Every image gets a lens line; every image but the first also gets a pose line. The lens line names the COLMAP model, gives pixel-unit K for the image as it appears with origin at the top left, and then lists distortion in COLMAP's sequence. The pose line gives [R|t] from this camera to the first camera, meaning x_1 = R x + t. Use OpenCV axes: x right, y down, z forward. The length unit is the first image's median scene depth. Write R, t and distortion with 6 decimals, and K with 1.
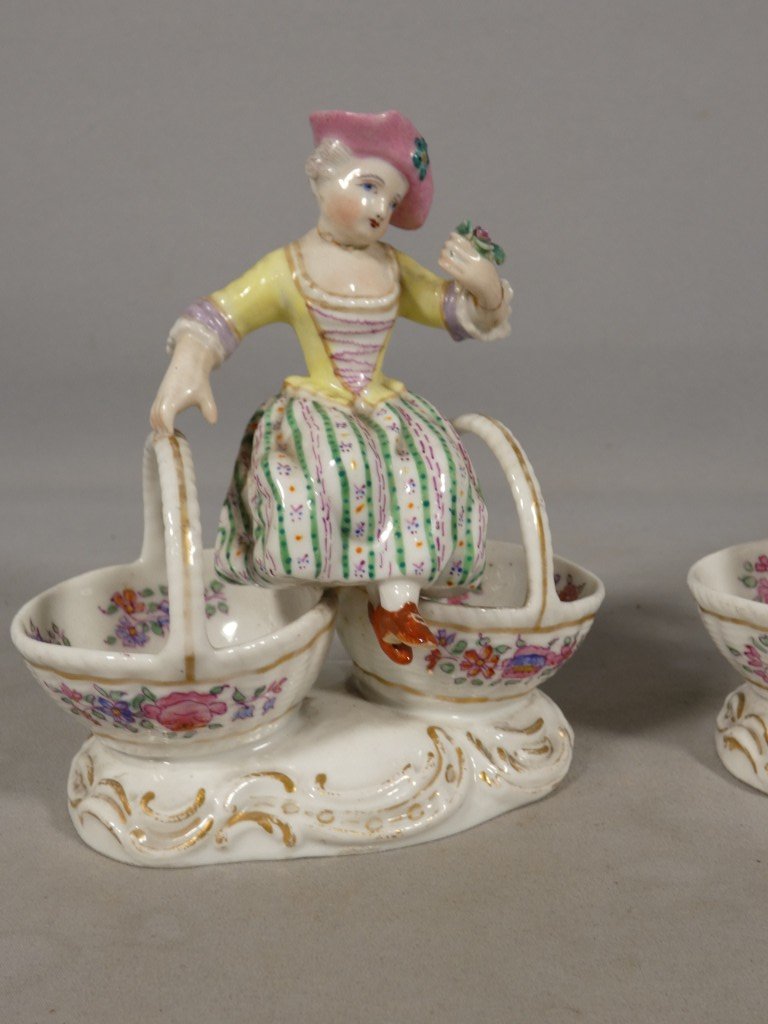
lens RADIAL K [[1159.4, 0, 393.2], [0, 1159.4, 517.5], [0, 0, 1]] dist [0.005882, 0.000000]
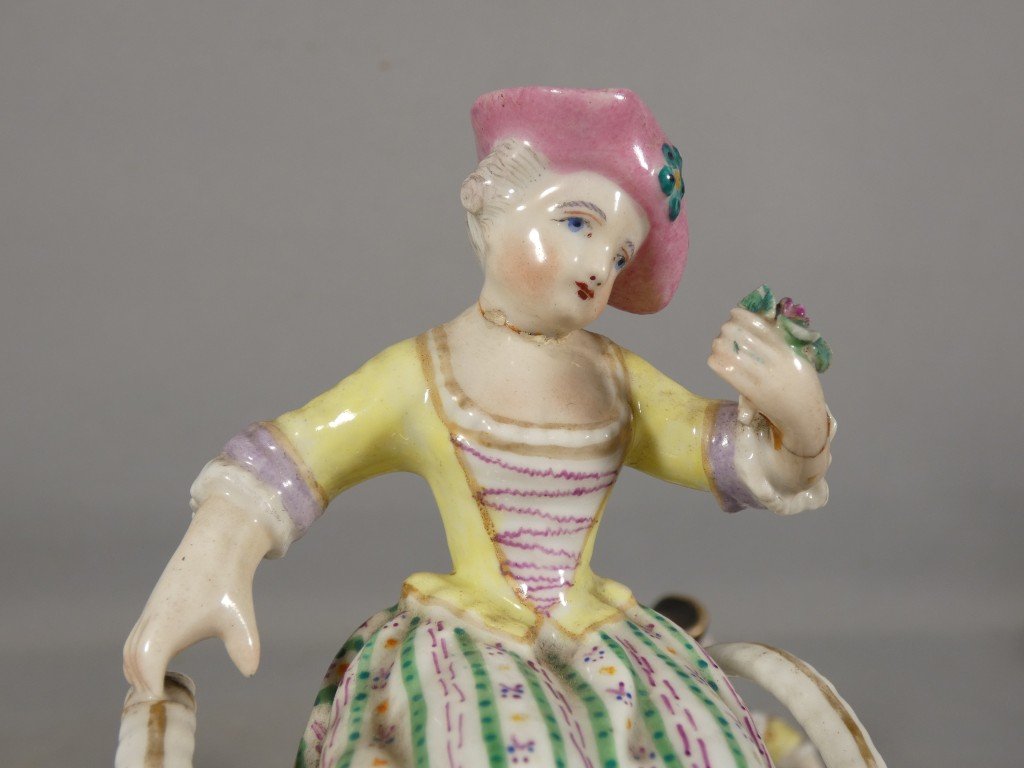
lens RADIAL K [[1159.4, 0, 529.8], [0, 1159.4, 389.4], [0, 0, 1]] dist [0.005882, 0.000000]
pose [[0.999376, 0.018835, -0.029880, -0.024661], [-0.025318, 0.971857, -0.234205, -0.084329], [0.024627, 0.234815, 0.971728, 0.490530]]
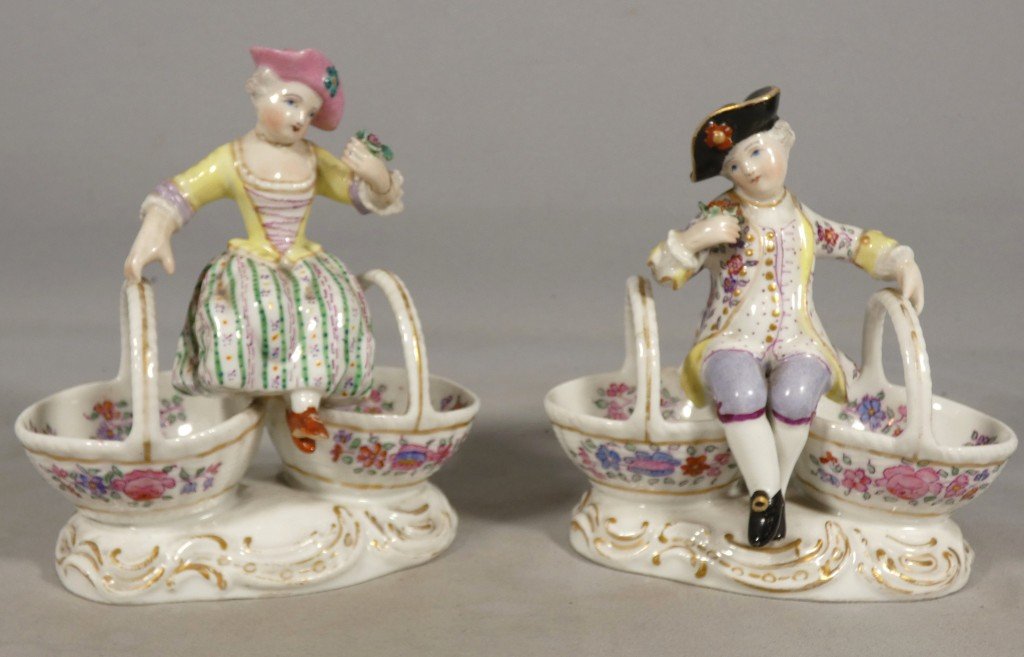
lens RADIAL K [[1251.5, 0, 489.7], [0, 1251.5, 325.6], [0, 0, 1]] dist [-0.002043, 0.000000]
pose [[0.998621, 0.015144, 0.050274, 0.139440], [-0.013283, 0.999221, -0.037151, 0.027729], [-0.050797, 0.036432, 0.998044, -0.460997]]
